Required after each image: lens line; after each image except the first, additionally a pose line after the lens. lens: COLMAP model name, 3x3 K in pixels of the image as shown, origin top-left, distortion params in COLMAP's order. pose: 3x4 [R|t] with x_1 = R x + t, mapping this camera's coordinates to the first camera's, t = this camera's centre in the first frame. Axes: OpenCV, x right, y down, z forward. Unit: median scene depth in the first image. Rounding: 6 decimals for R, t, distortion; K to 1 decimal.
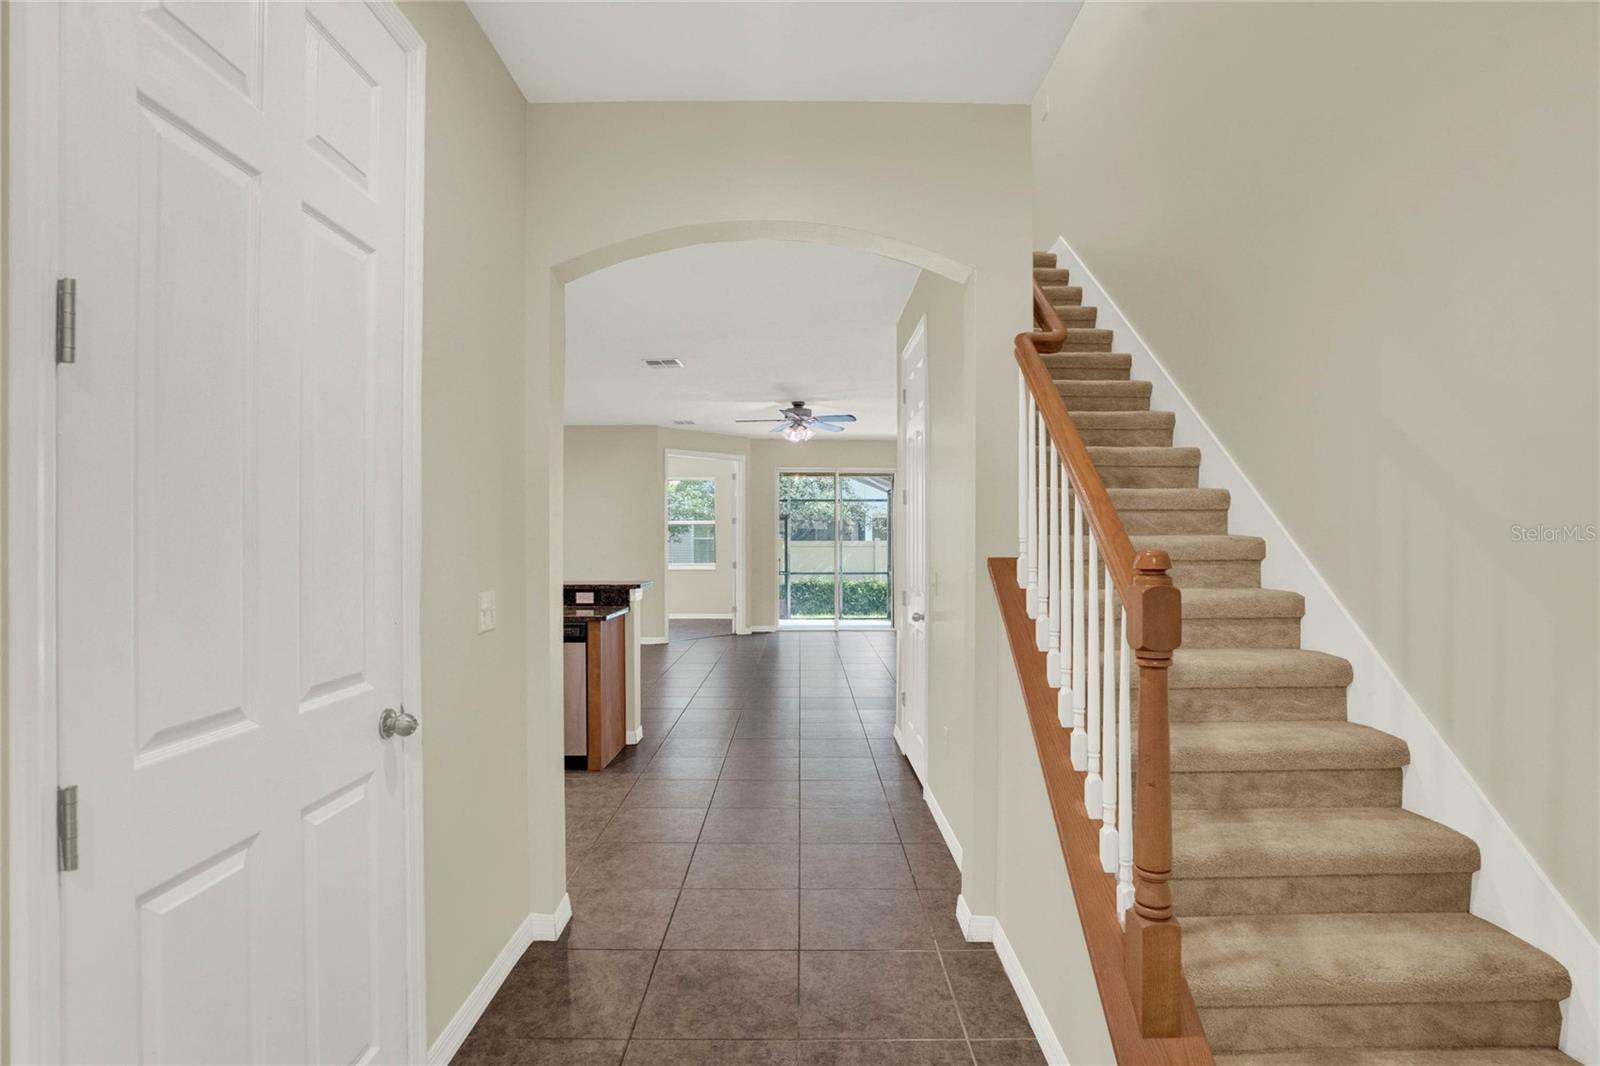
lens RADIAL K [[769.4, 0, 797.4], [0, 769.4, 531.7], [0, 0, 1]] dist [-0.058028, 0.017964]
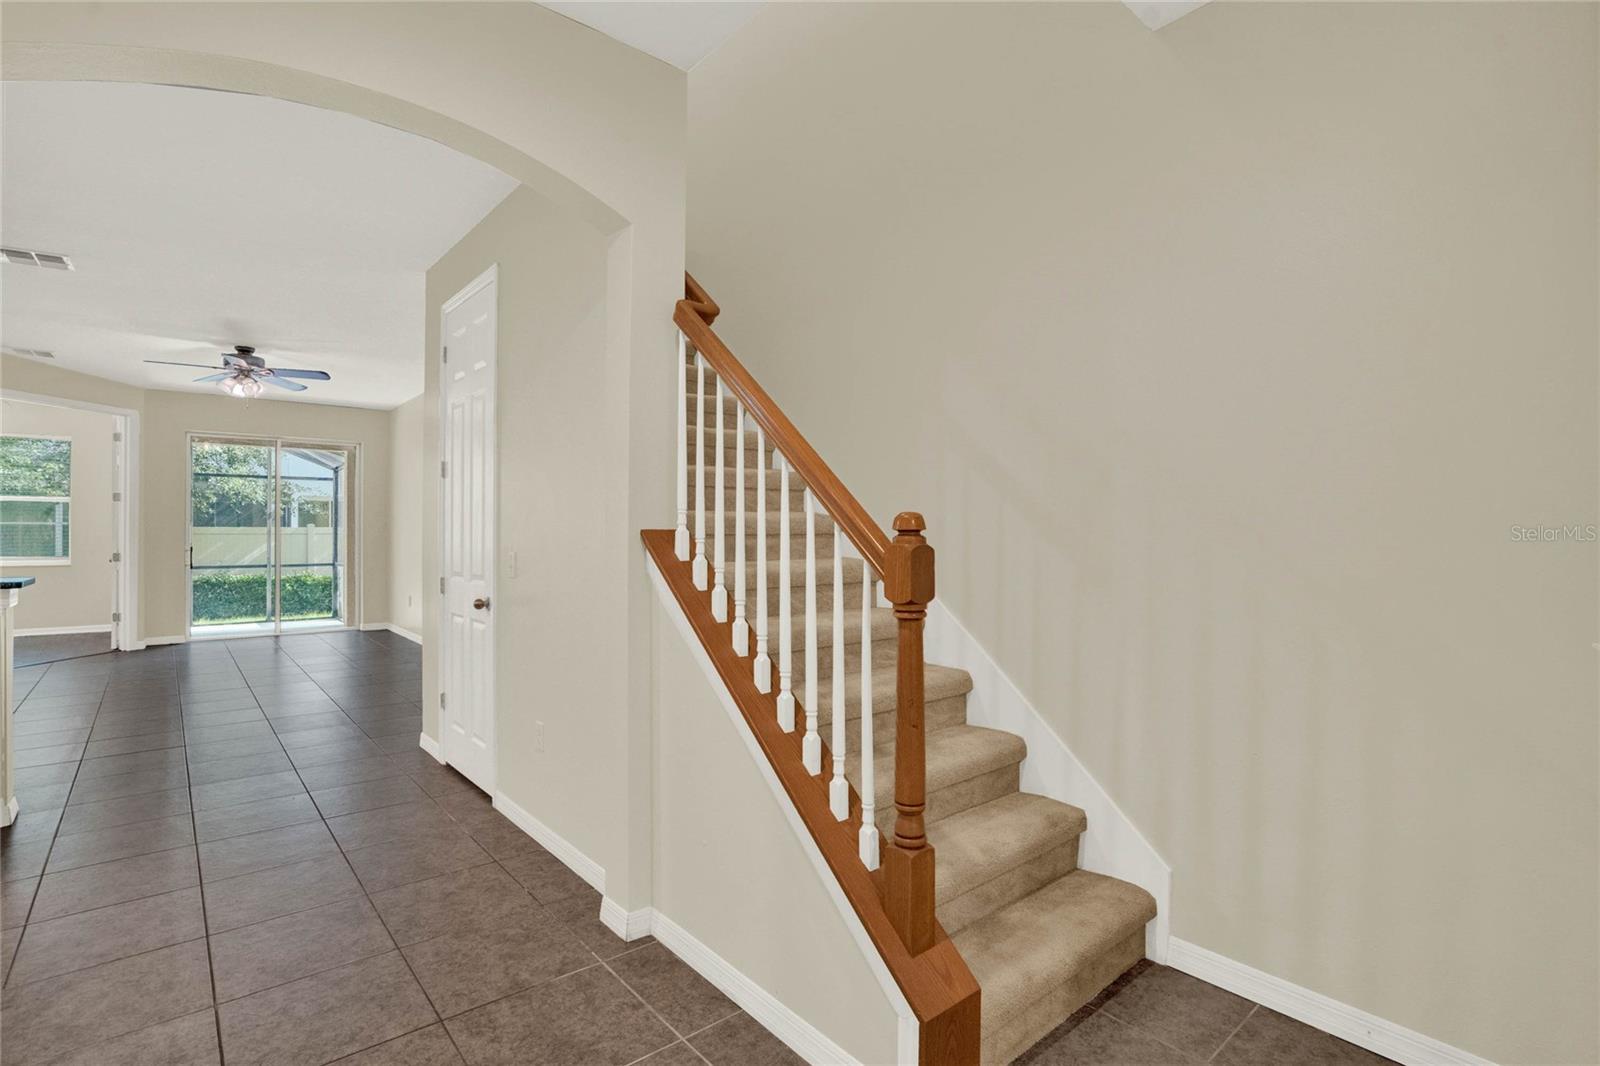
lens RADIAL K [[769.4, 0, 802.6], [0, 769.4, 520.2], [0, 0, 1]] dist [-0.058028, 0.017964]
pose [[0.756107, 0.012059, 0.654337, -0.228739], [-0.010584, 0.999925, -0.006197, 0.025557], [-0.654362, -0.002239, 0.756178, 0.156070]]
